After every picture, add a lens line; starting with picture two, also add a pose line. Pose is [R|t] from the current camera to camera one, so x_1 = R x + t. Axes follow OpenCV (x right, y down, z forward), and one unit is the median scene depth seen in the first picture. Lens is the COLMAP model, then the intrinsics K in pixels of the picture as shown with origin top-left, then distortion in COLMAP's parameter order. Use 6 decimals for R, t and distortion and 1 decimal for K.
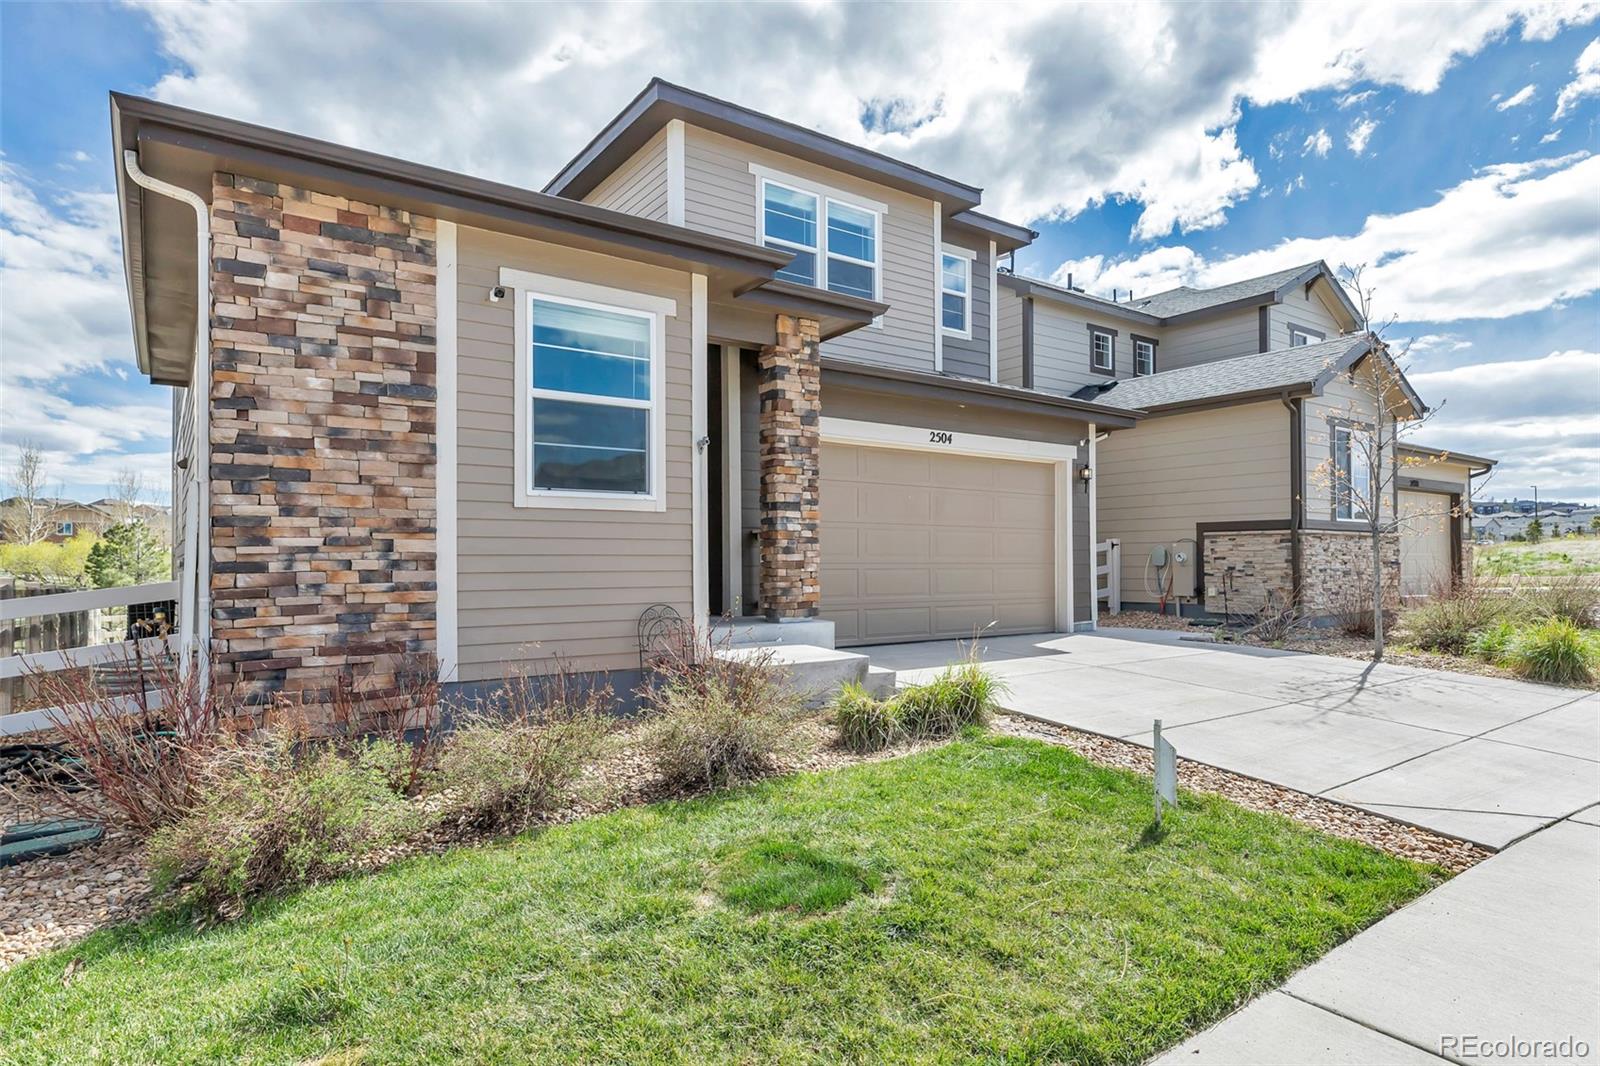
lens RADIAL K [[899.4, 0, 809.7], [0, 899.4, 540.7], [0, 0, 1]] dist [0.003565, -0.000237]
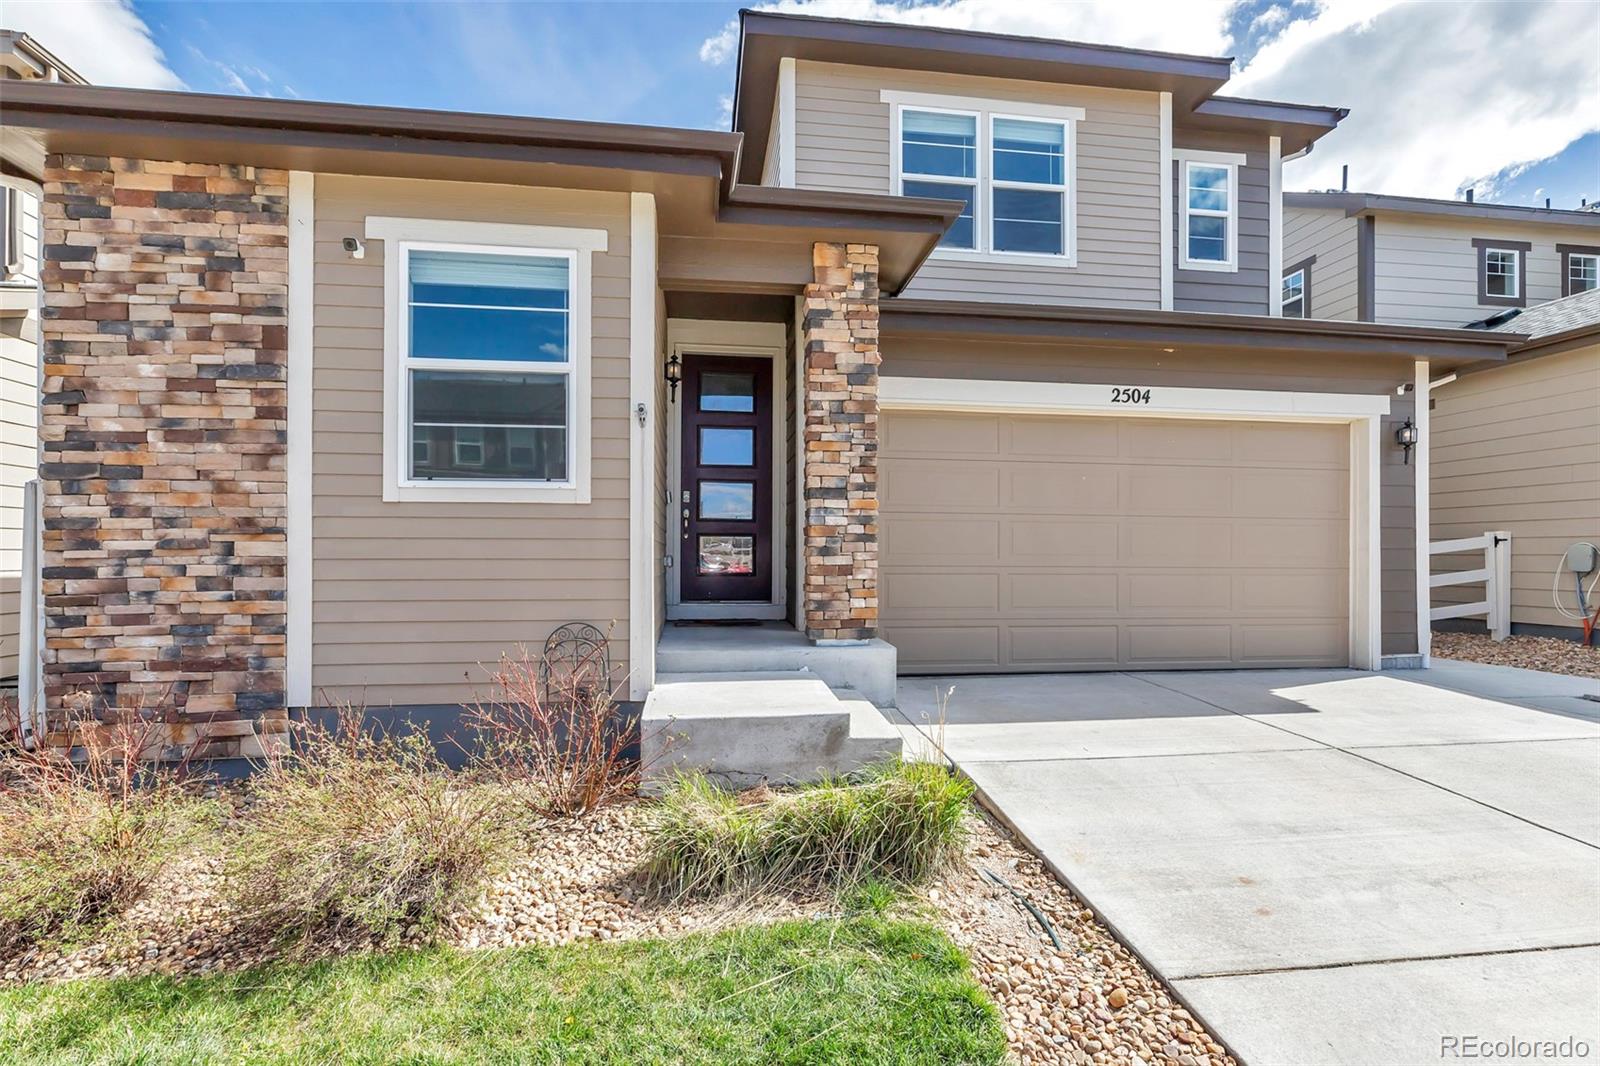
lens RADIAL K [[769.0, 0, 799.5], [0, 769.0, 544.8], [0, 0, 1]] dist [-0.006756, 0.000821]
pose [[0.882108, -0.001323, -0.471046, 0.370781], [0.006578, 0.999933, 0.009510, -0.001781], [0.471002, -0.011487, 0.882057, 0.589119]]
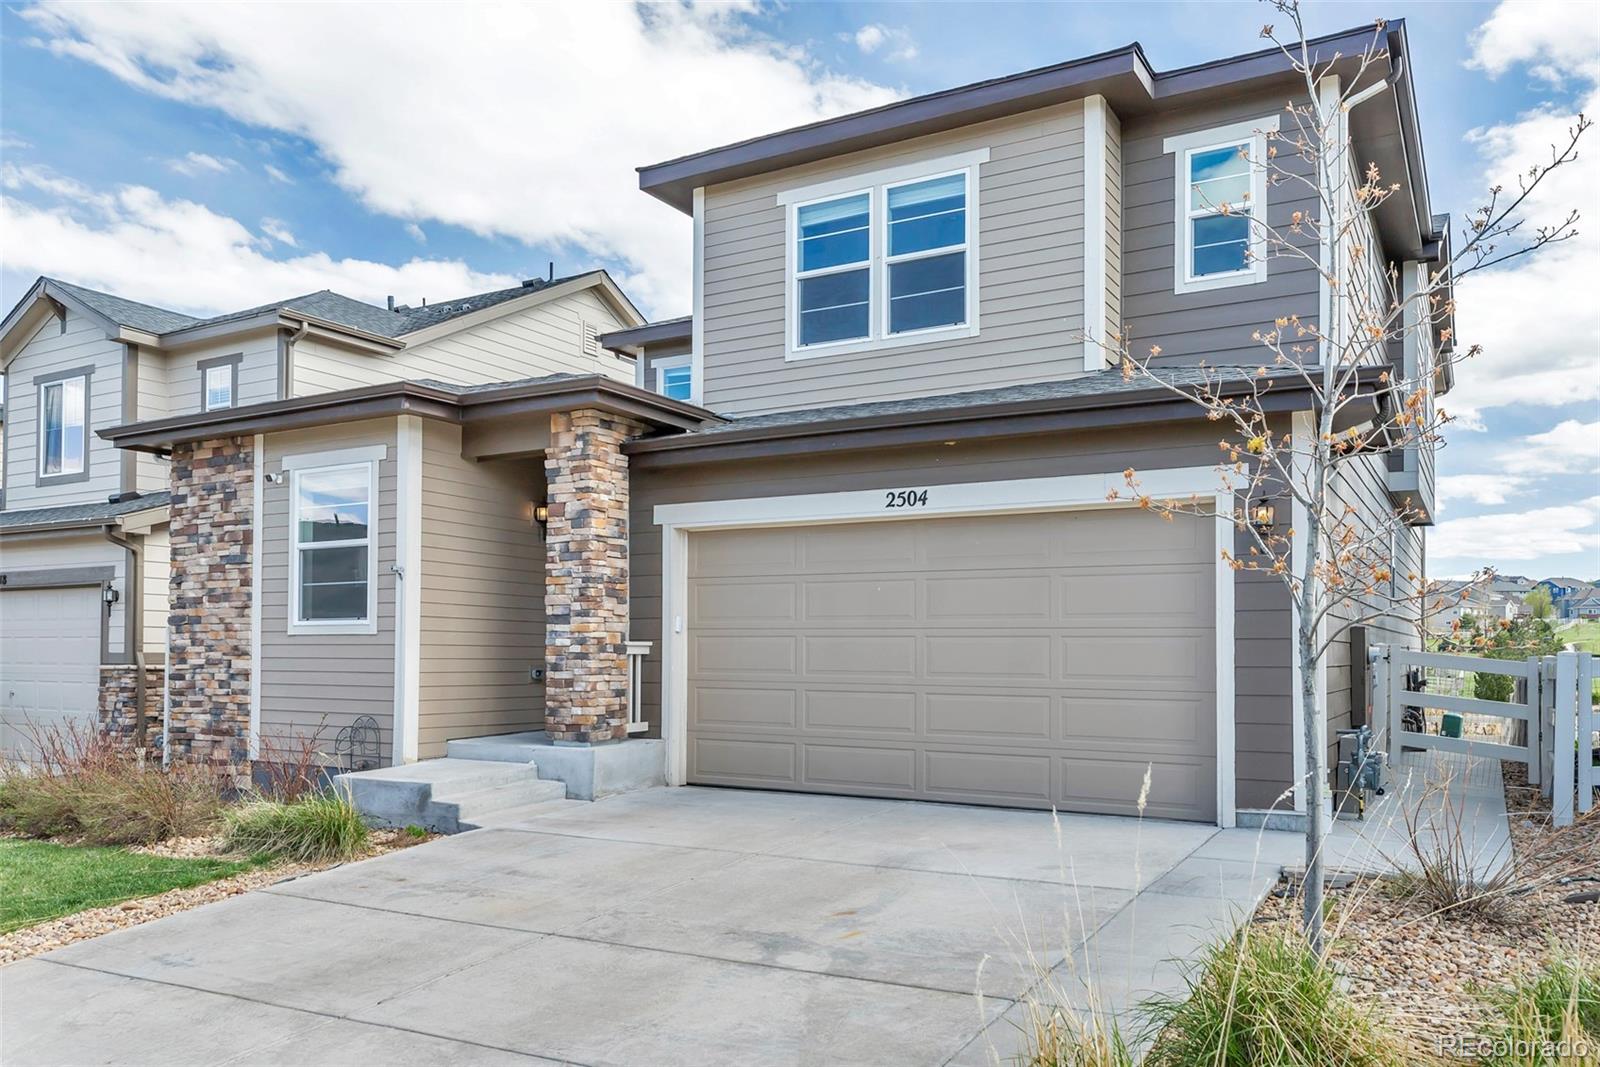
lens RADIAL K [[1194.0, 0, 803.8], [0, 1194.0, 615.9], [0, 0, 1]] dist [-0.000810, -0.003635]
pose [[0.413259, -0.023021, -0.910322, 1.693627], [0.016835, 0.999703, -0.017639, -0.022798], [0.910458, -0.008036, 0.413524, 1.027657]]
